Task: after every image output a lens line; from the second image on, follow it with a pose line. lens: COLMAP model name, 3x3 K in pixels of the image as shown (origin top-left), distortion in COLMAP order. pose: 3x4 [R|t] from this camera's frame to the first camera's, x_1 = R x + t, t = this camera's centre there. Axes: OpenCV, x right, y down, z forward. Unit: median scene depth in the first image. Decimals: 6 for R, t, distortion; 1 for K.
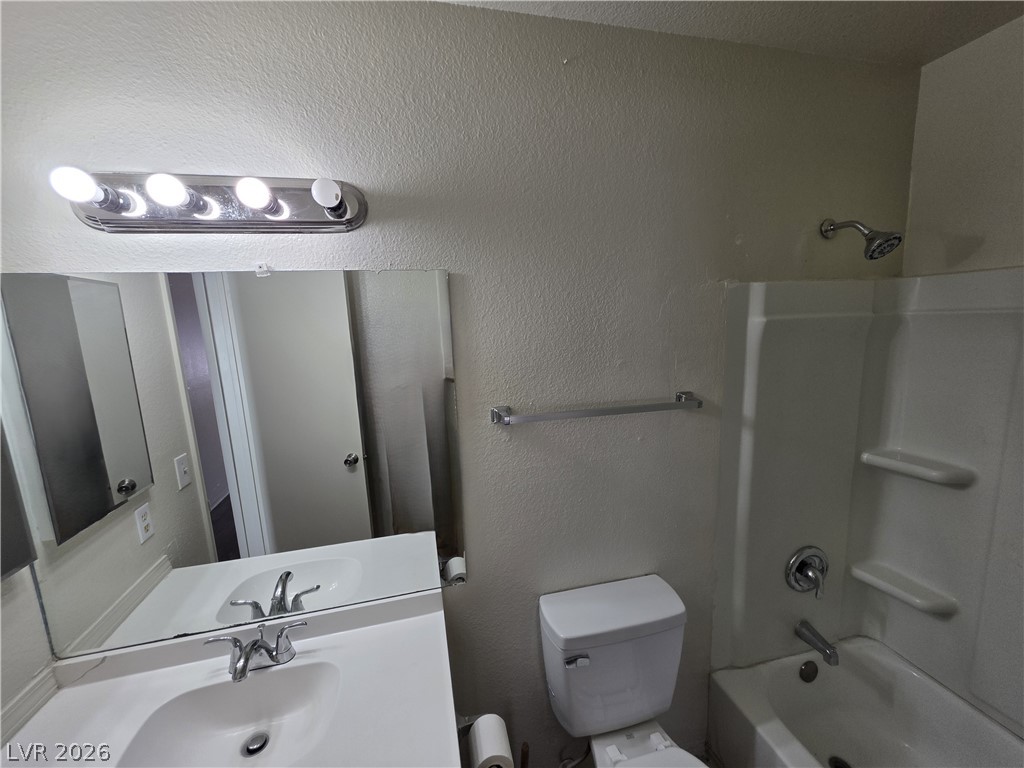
lens RADIAL K [[415.8, 0, 517.2], [0, 415.8, 381.9], [0, 0, 1]] dist [0.000492, -0.000104]
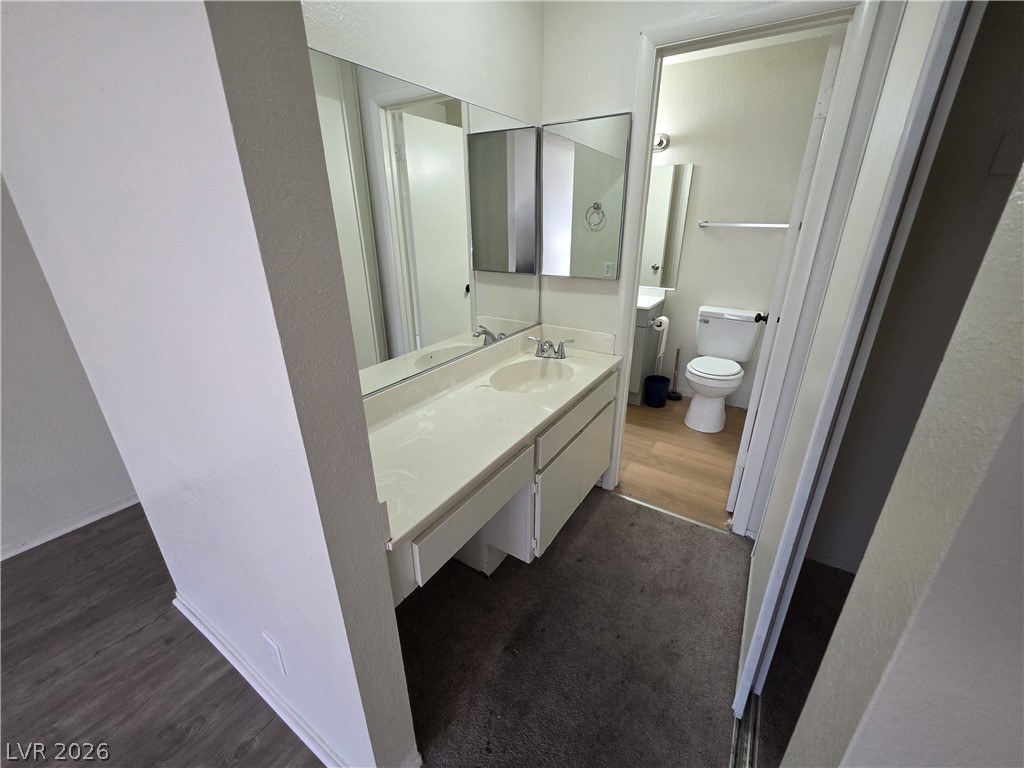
lens RADIAL K [[415.8, 0, 517.2], [0, 415.8, 381.9], [0, 0, 1]] dist [0.000492, -0.000104]
pose [[0.692132, 0.296801, -0.657923, 1.162290], [-0.140736, 0.949539, 0.280302, 0.454129], [0.707917, -0.101412, 0.698977, -1.740051]]
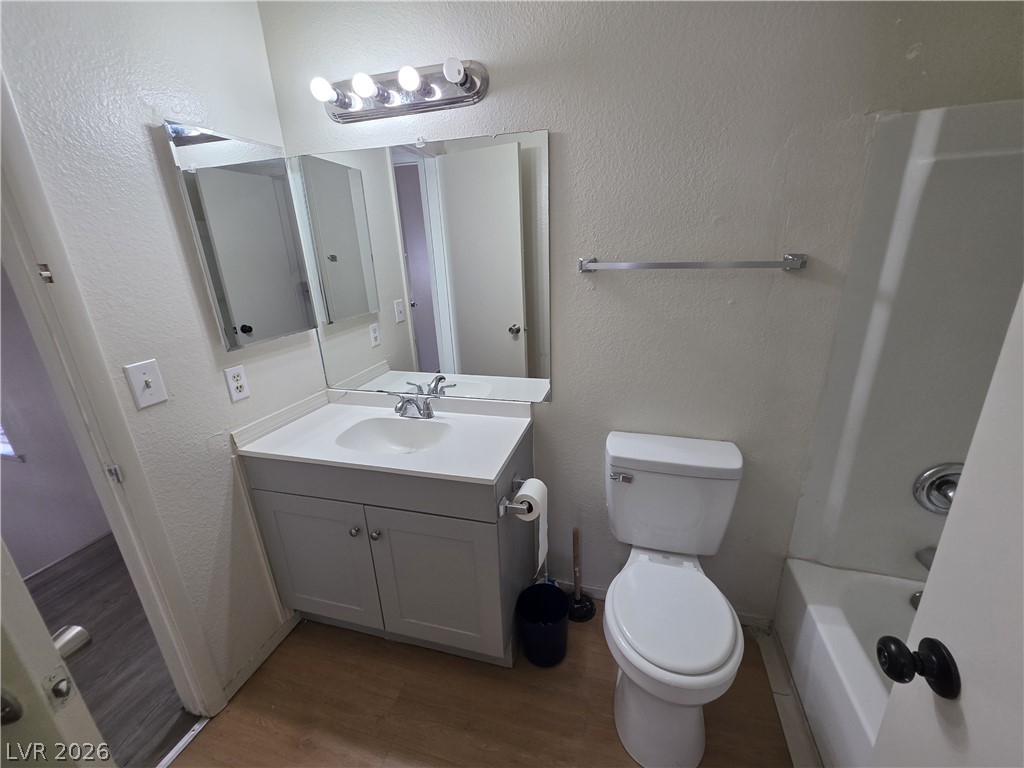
lens RADIAL K [[415.8, 0, 517.2], [0, 415.8, 381.9], [0, 0, 1]] dist [0.000492, -0.000104]
pose [[0.870182, 0.161878, -0.465381, 0.372596], [-0.076473, 0.977418, 0.196995, 0.180024], [0.486760, -0.135832, 0.862910, -0.134248]]
